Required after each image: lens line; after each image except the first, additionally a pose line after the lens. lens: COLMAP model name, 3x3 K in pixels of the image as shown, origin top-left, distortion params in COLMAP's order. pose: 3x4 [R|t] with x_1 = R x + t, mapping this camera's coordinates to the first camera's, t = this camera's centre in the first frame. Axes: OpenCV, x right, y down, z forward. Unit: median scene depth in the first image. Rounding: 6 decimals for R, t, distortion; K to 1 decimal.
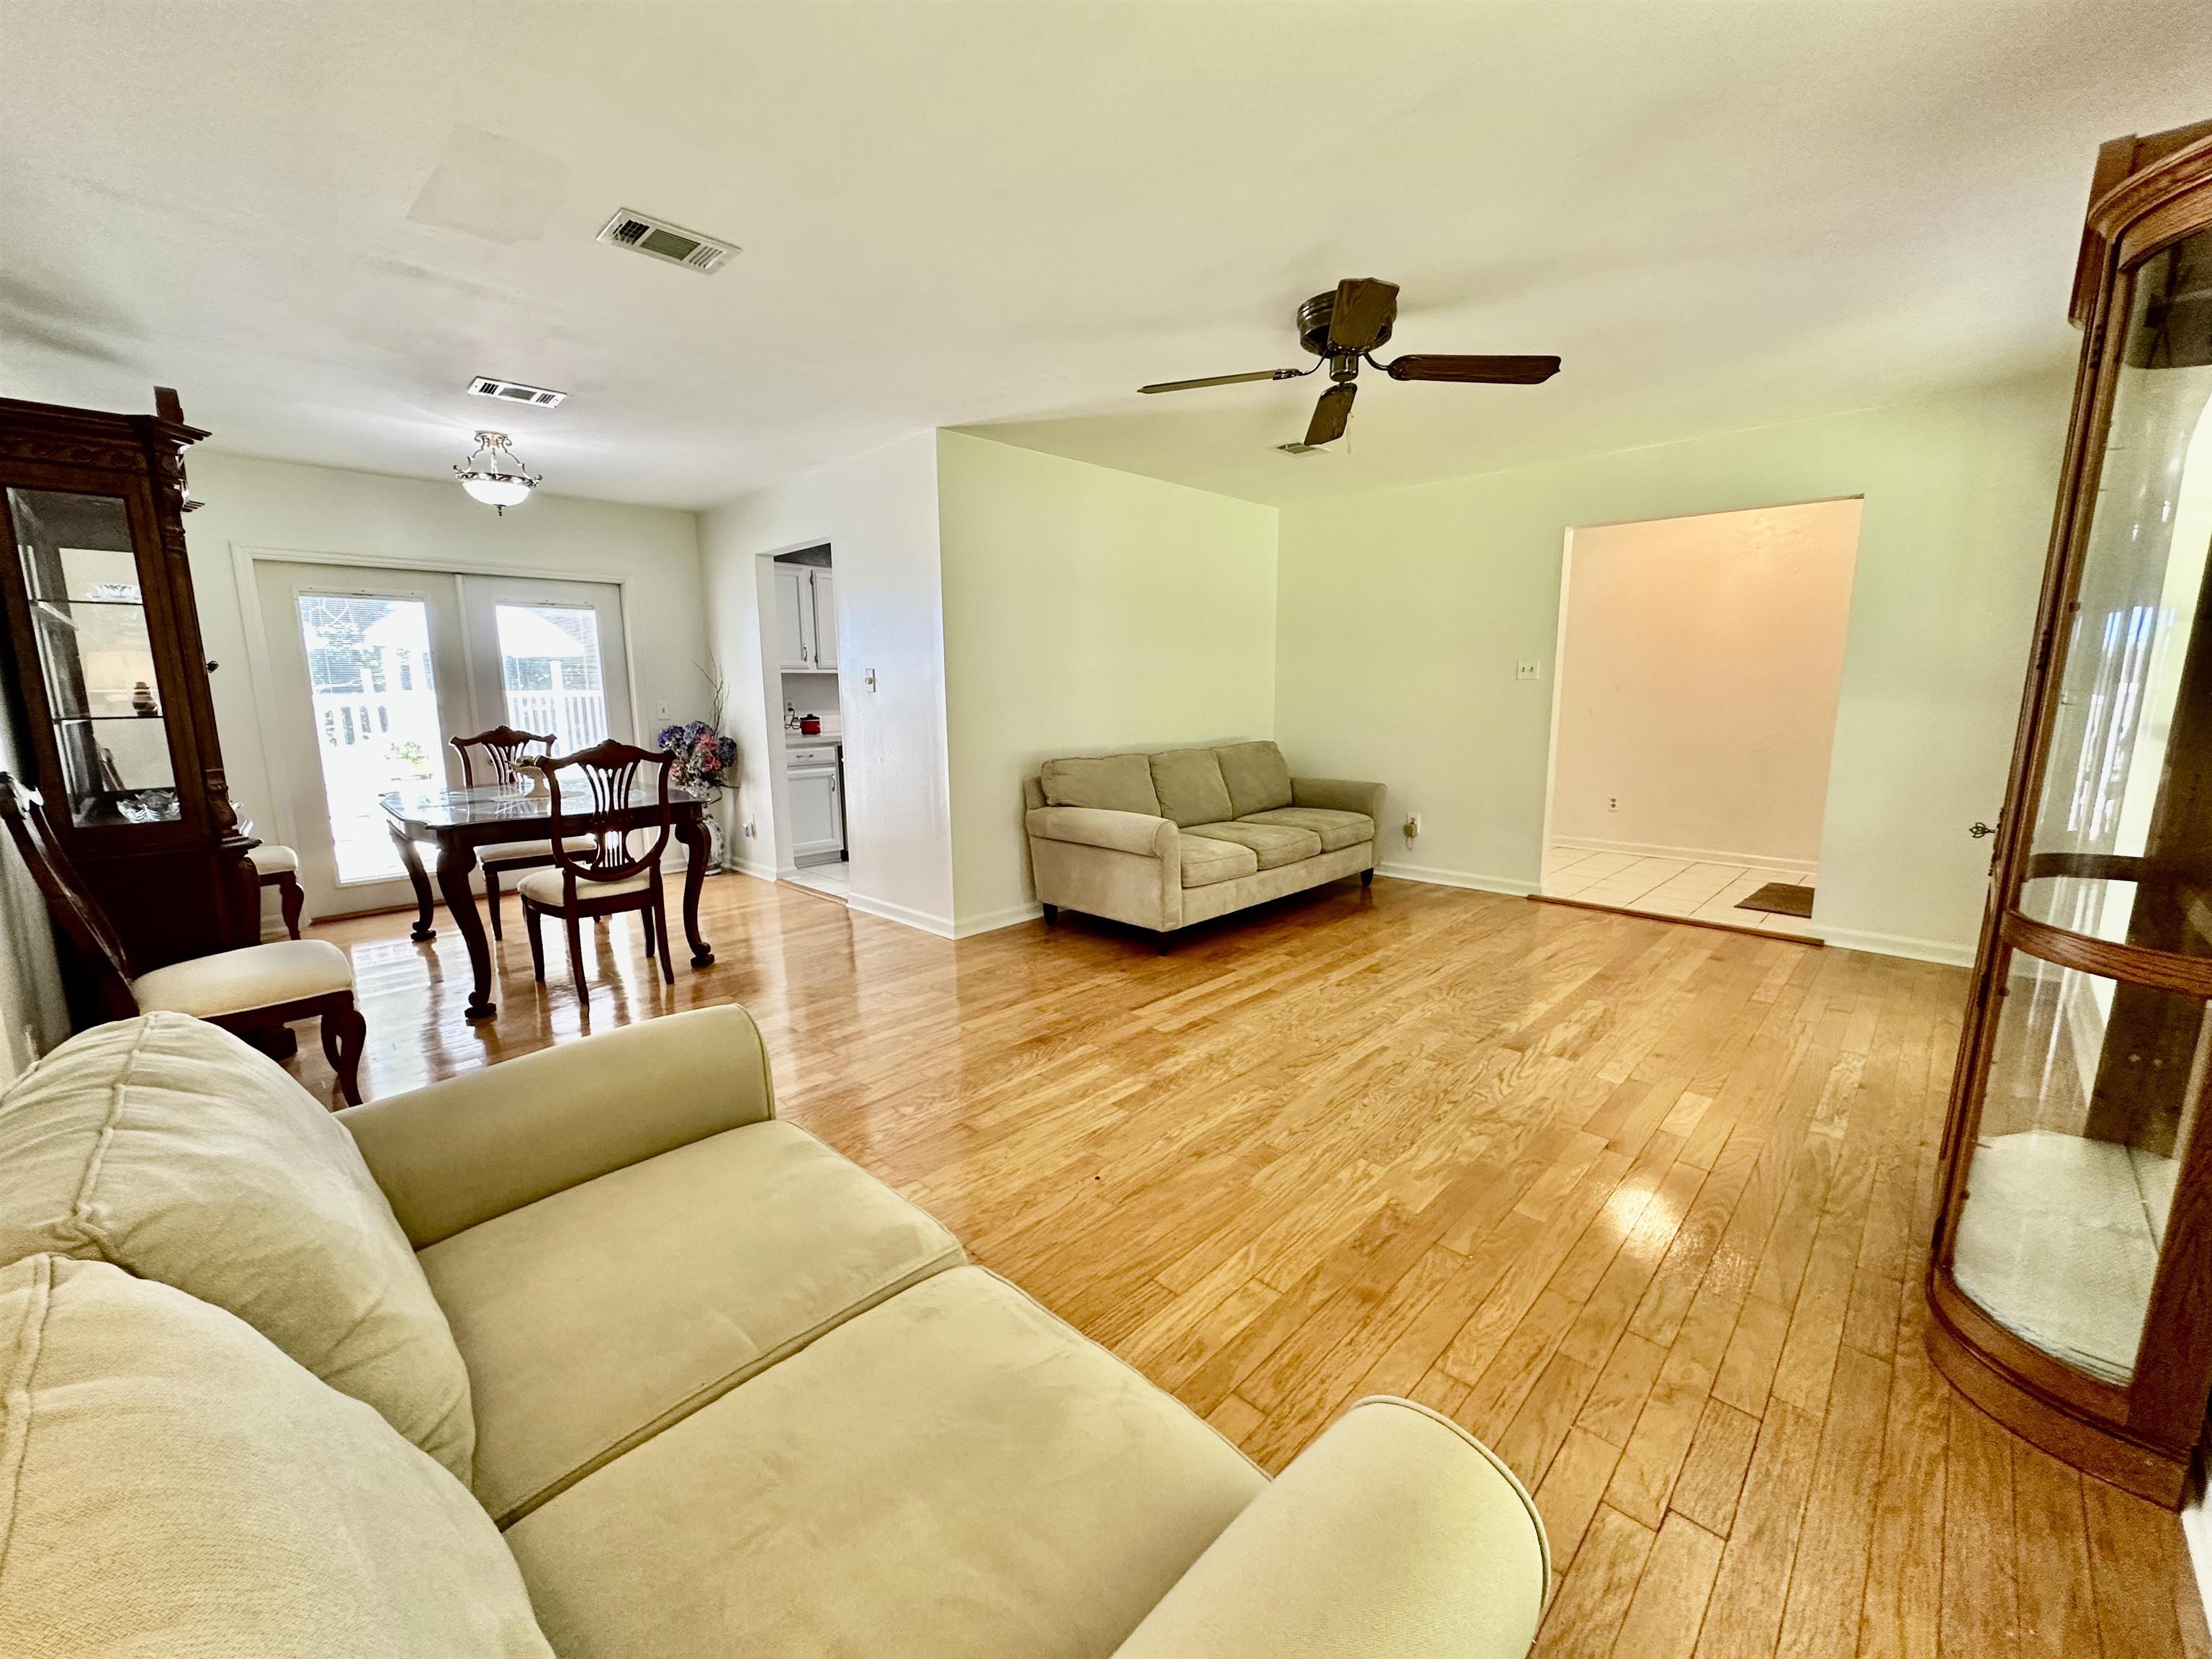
lens RADIAL K [[883.5, 0, 1106.0], [0, 883.5, 829.5], [0, 0, 1]] dist [0.001249, 0.000262]
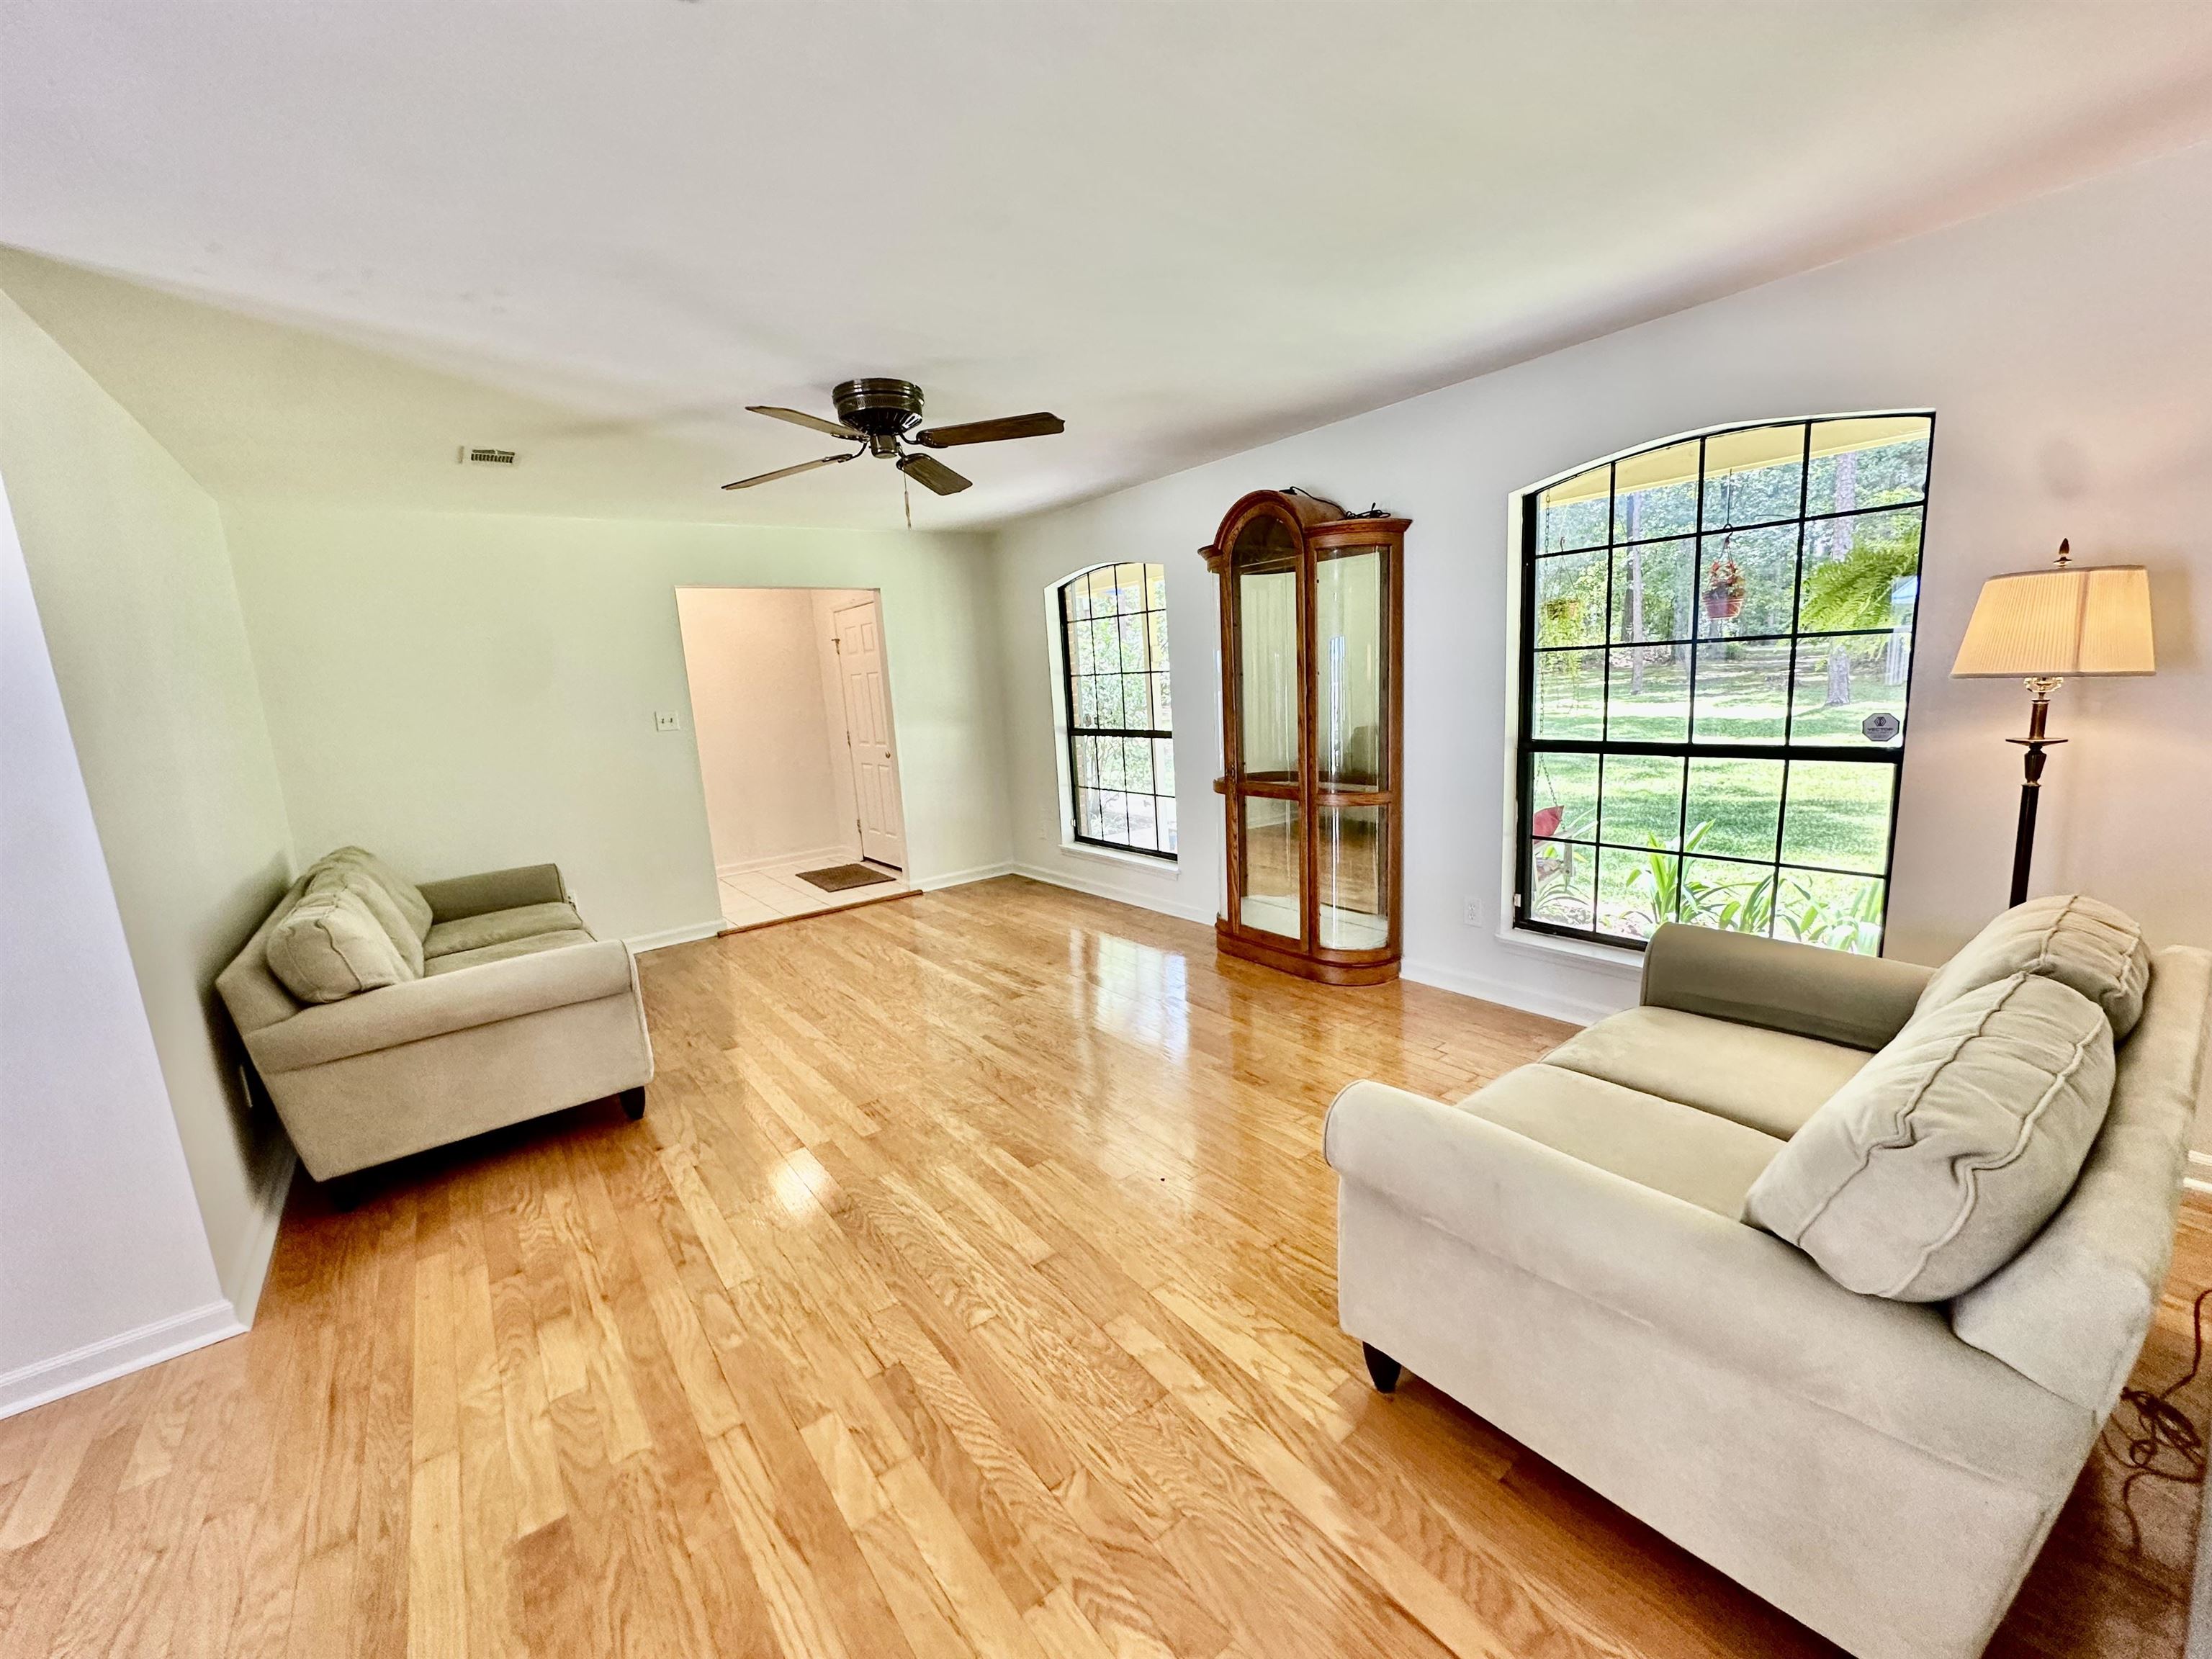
lens RADIAL K [[883.5, 0, 1106.0], [0, 883.5, 829.5], [0, 0, 1]] dist [0.001249, 0.000262]
pose [[0.151900, -0.177629, 0.972303, -0.644633], [0.225963, 0.963908, 0.140794, -0.126049], [-0.962220, 0.198318, 0.186556, 0.492607]]
